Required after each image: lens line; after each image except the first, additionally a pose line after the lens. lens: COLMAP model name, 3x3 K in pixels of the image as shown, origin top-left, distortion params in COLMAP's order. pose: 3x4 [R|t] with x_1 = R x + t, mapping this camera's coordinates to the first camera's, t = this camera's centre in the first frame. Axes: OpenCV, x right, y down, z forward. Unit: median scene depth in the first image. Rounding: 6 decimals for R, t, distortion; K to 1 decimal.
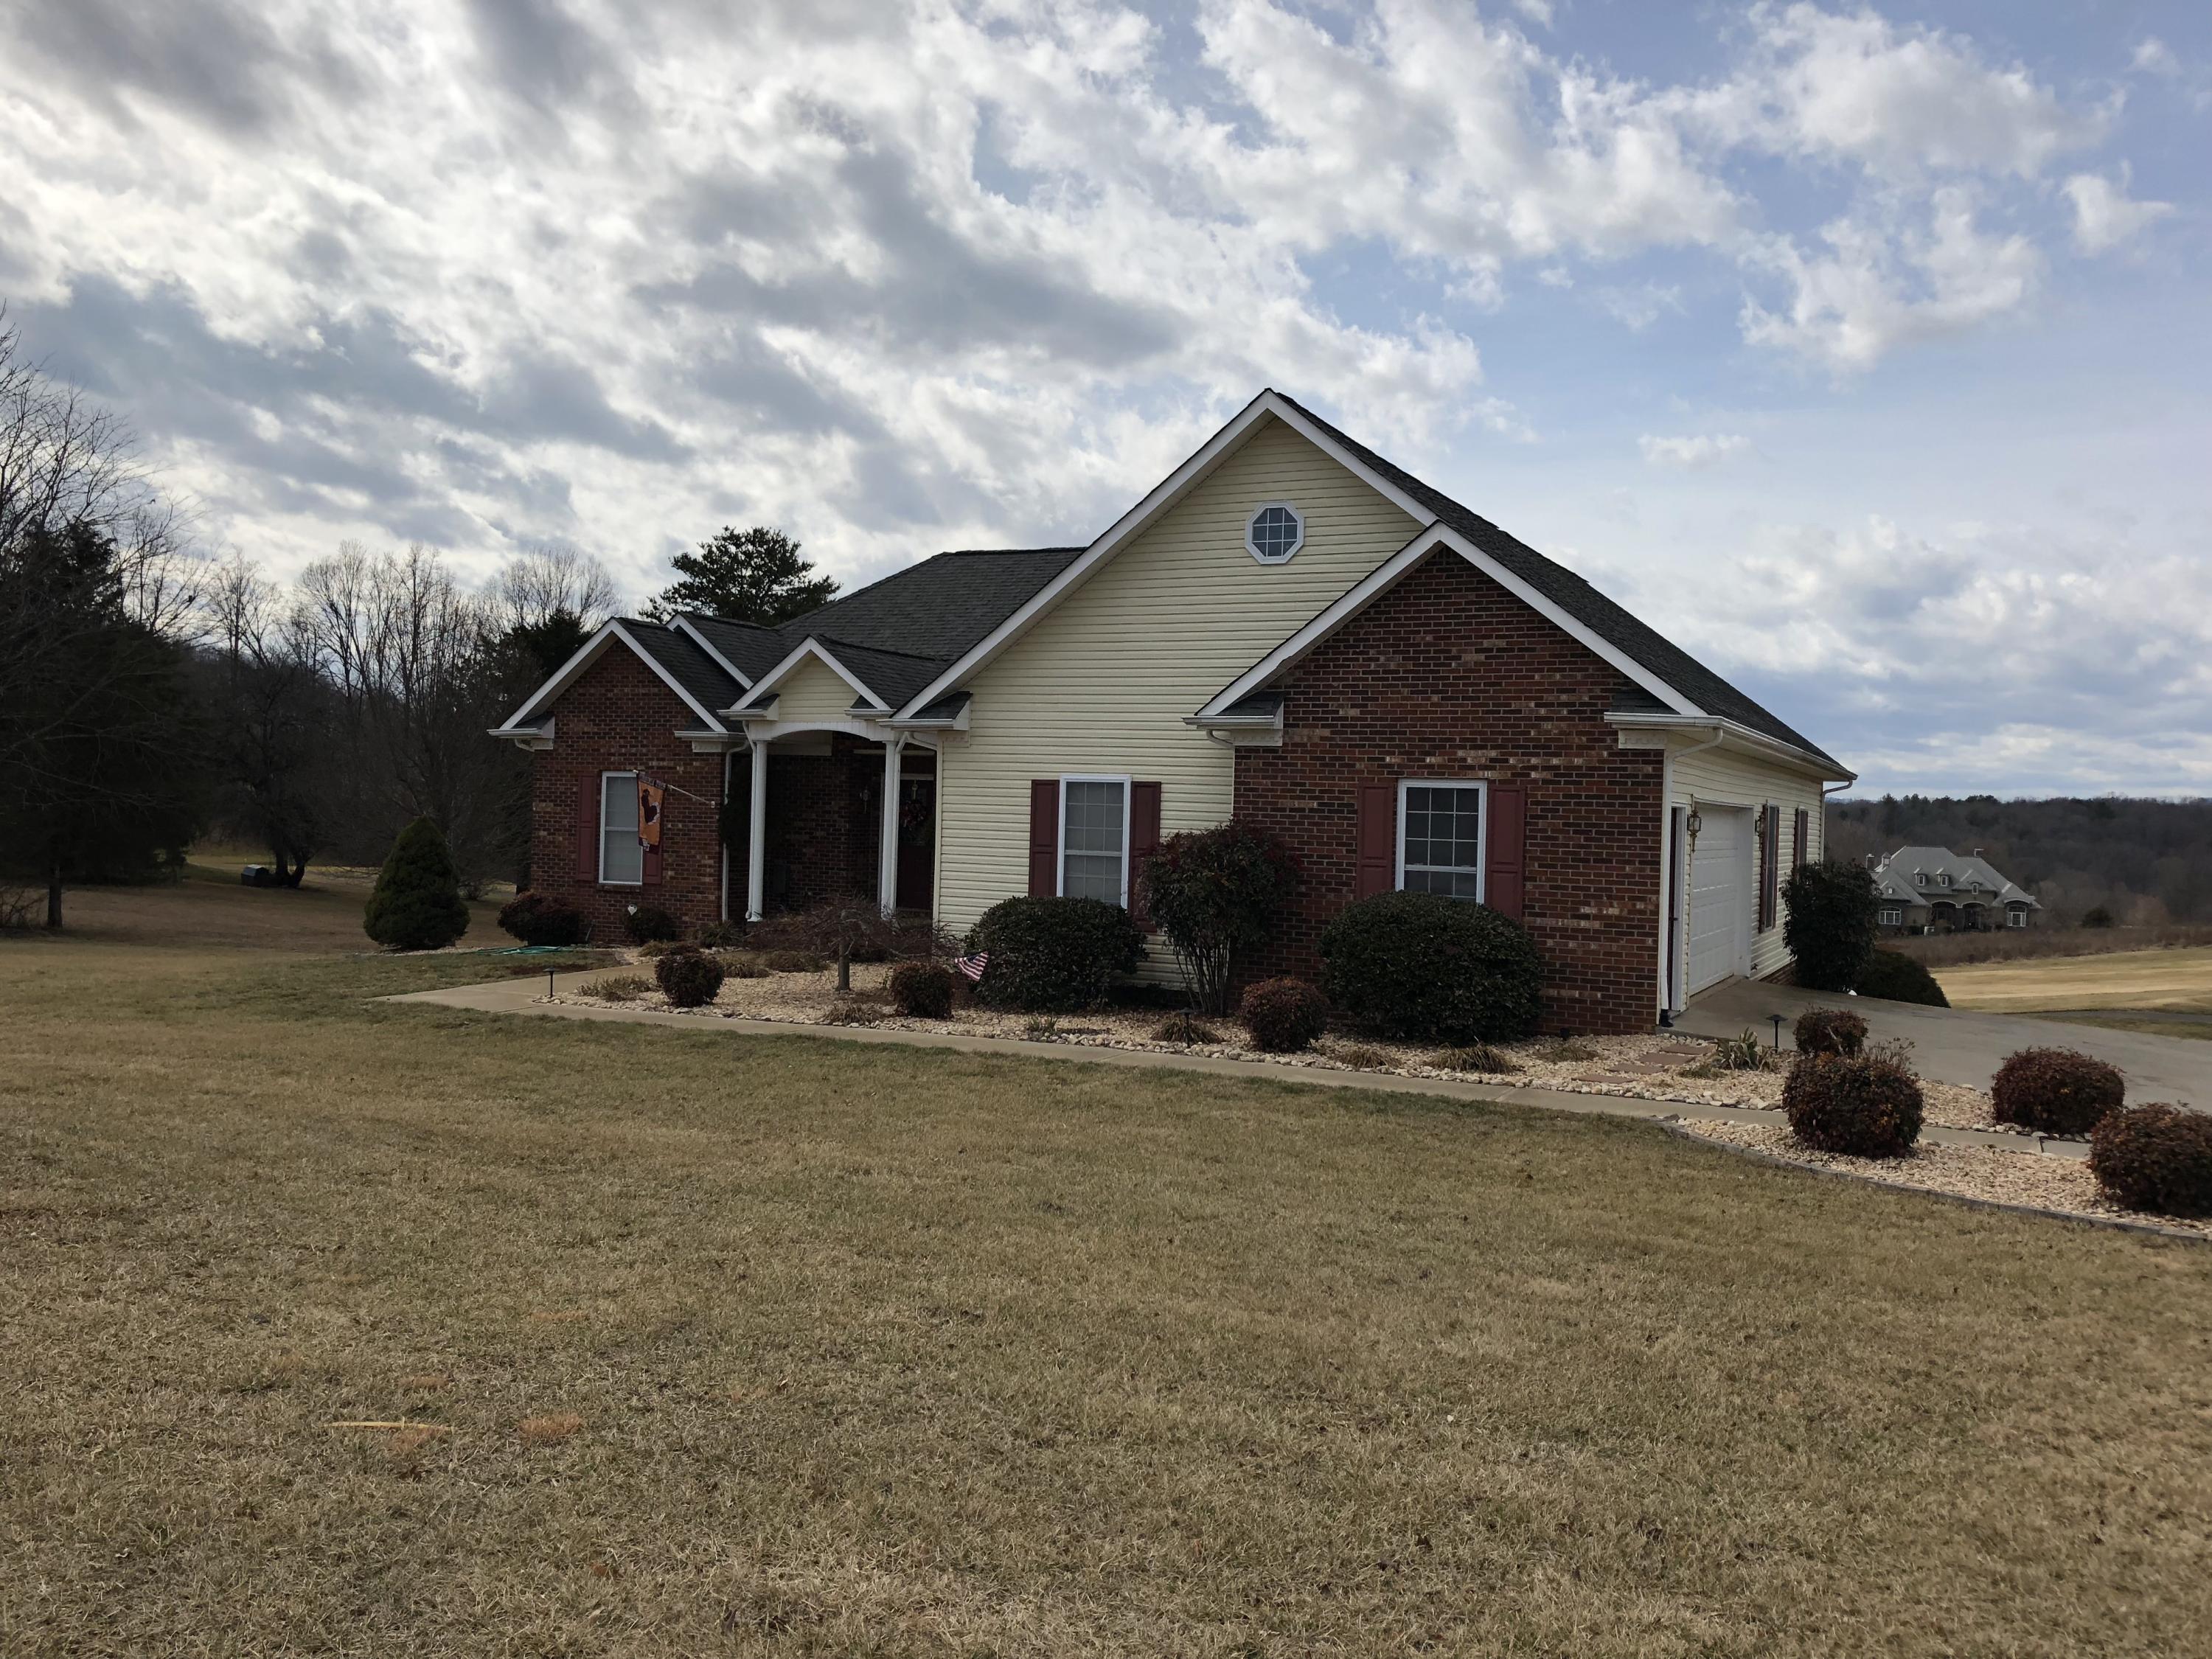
lens RADIAL K [[1805.3, 0, 1106.0], [0, 1805.3, 829.5], [0, 0, 1]] dist [0.080238, -0.000280]
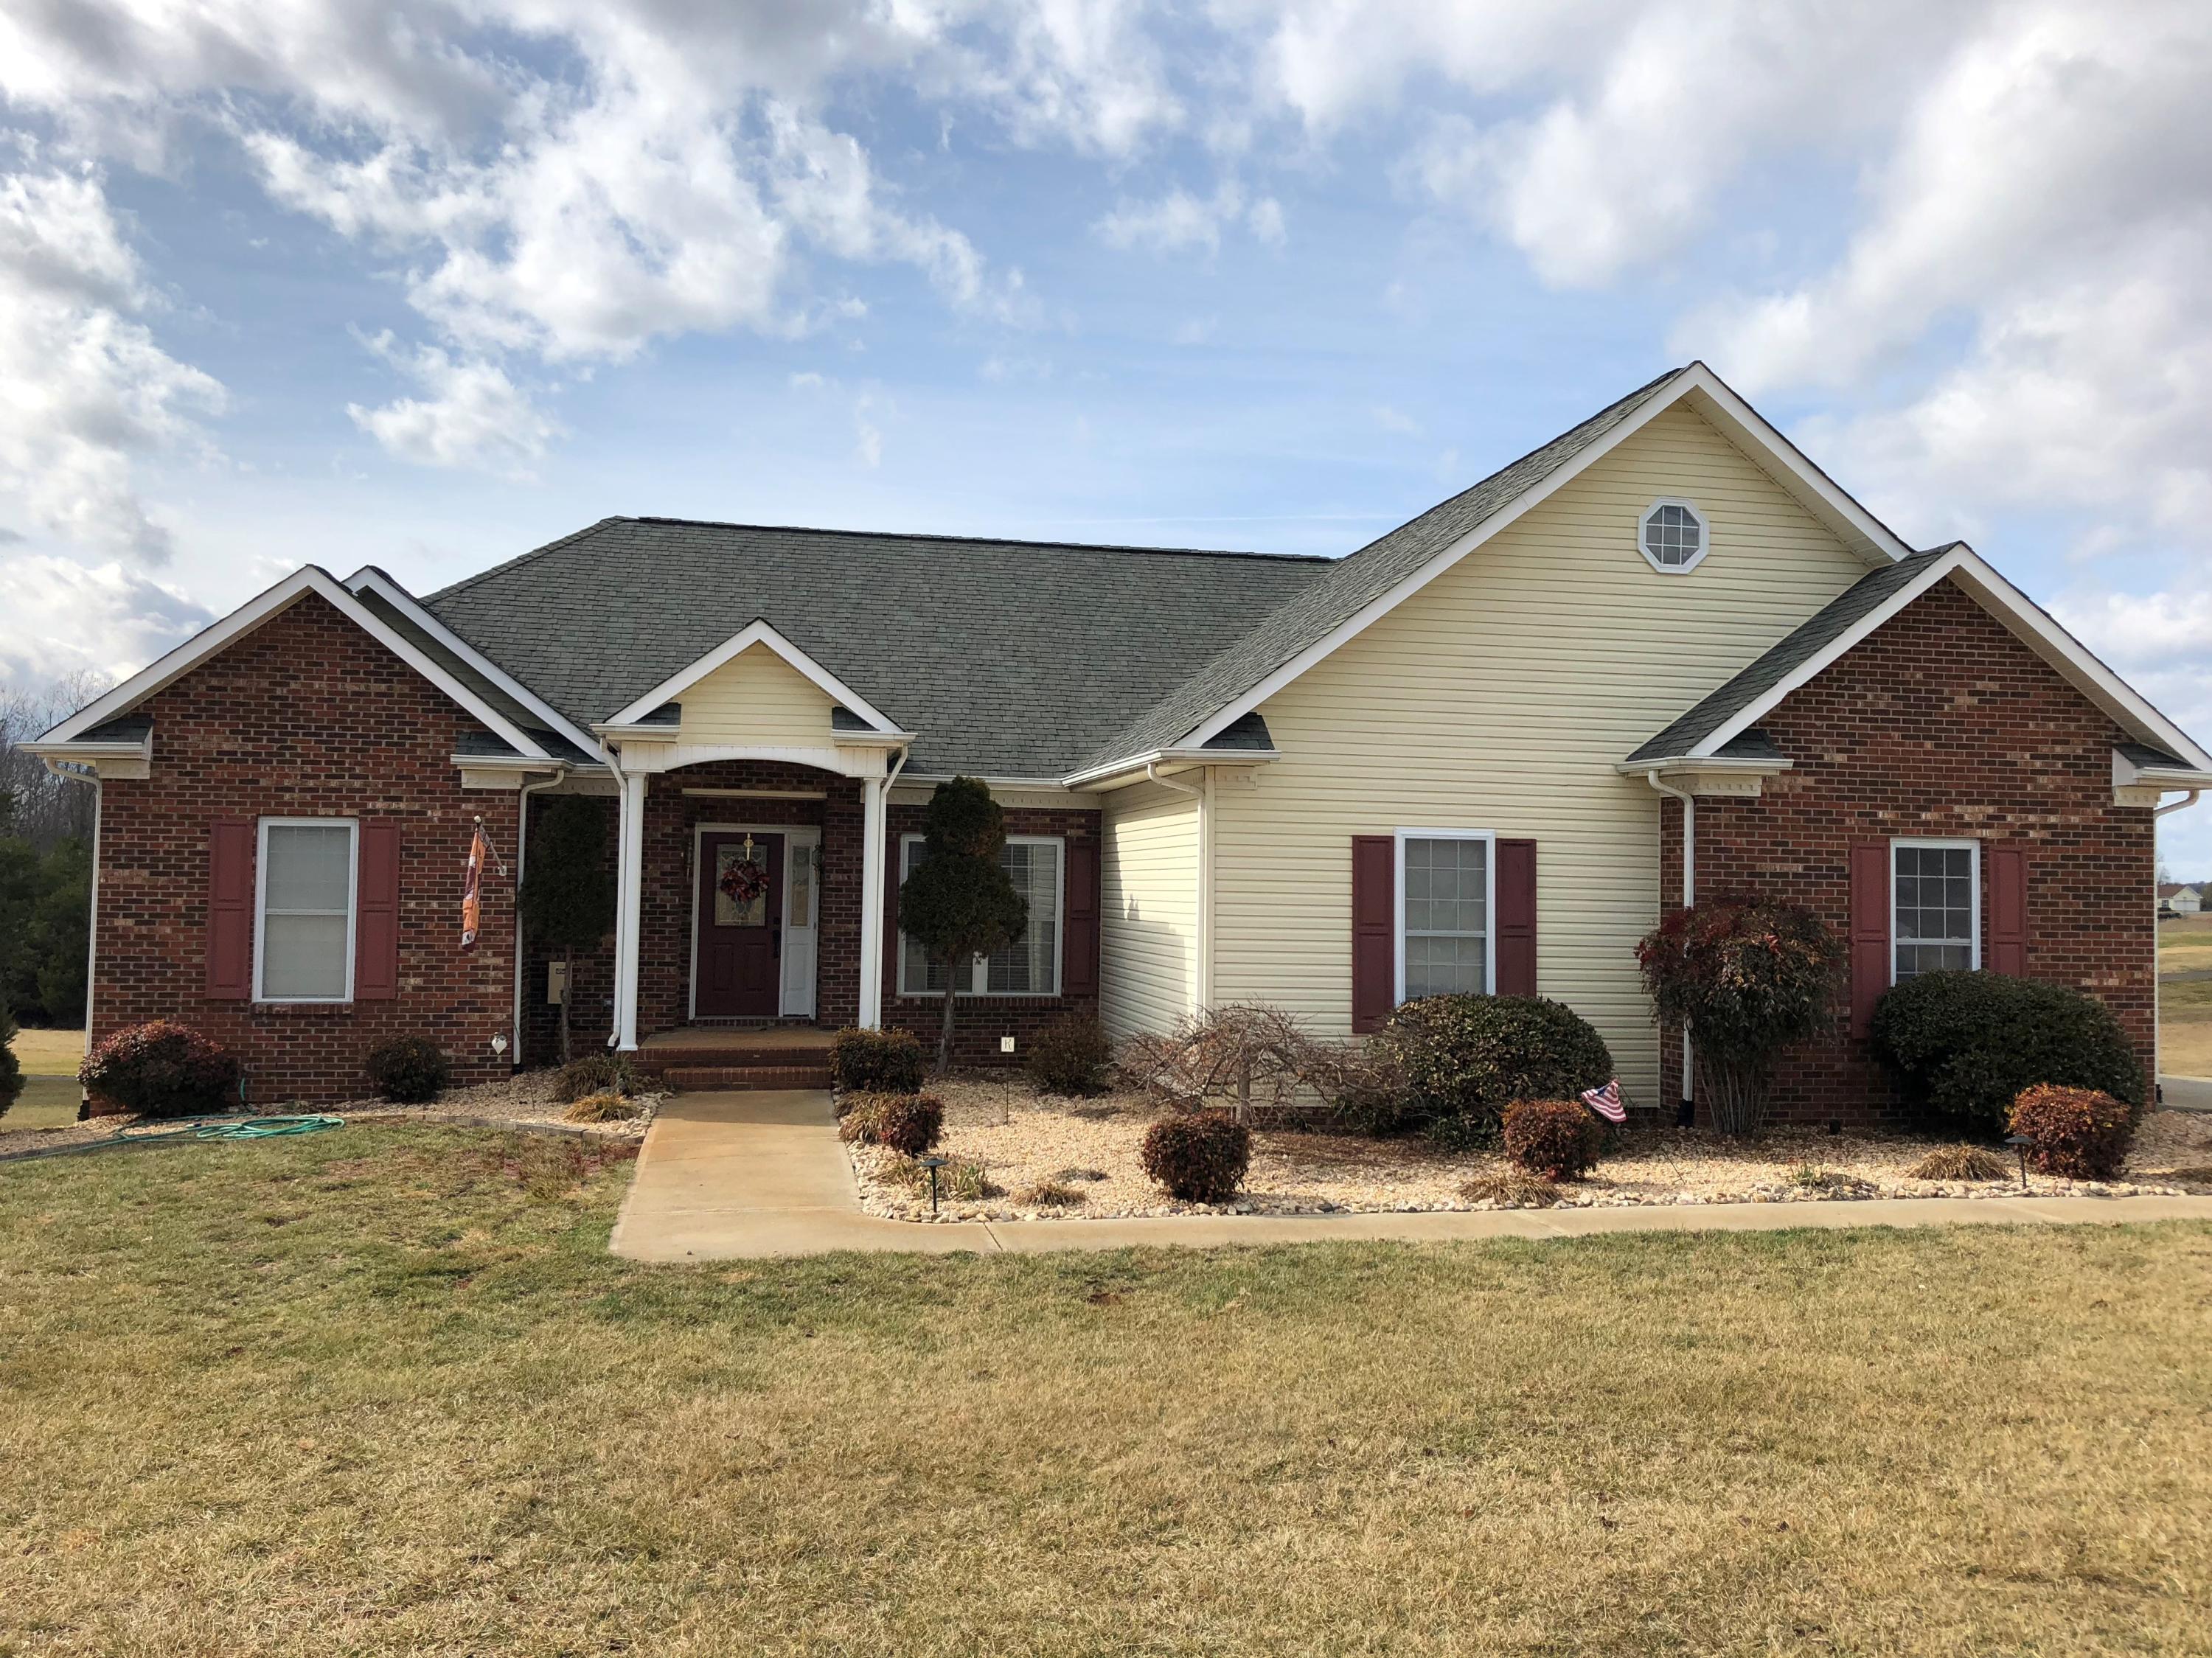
lens RADIAL K [[1773.4, 0, 1106.0], [0, 1773.4, 829.0], [0, 0, 1]] dist [0.003508, -0.000320]
pose [[0.793217, 0.002574, 0.608933, -0.641751], [0.012025, 0.999730, -0.019889, -0.019942], [-0.608820, 0.023099, 0.792972, 0.561540]]
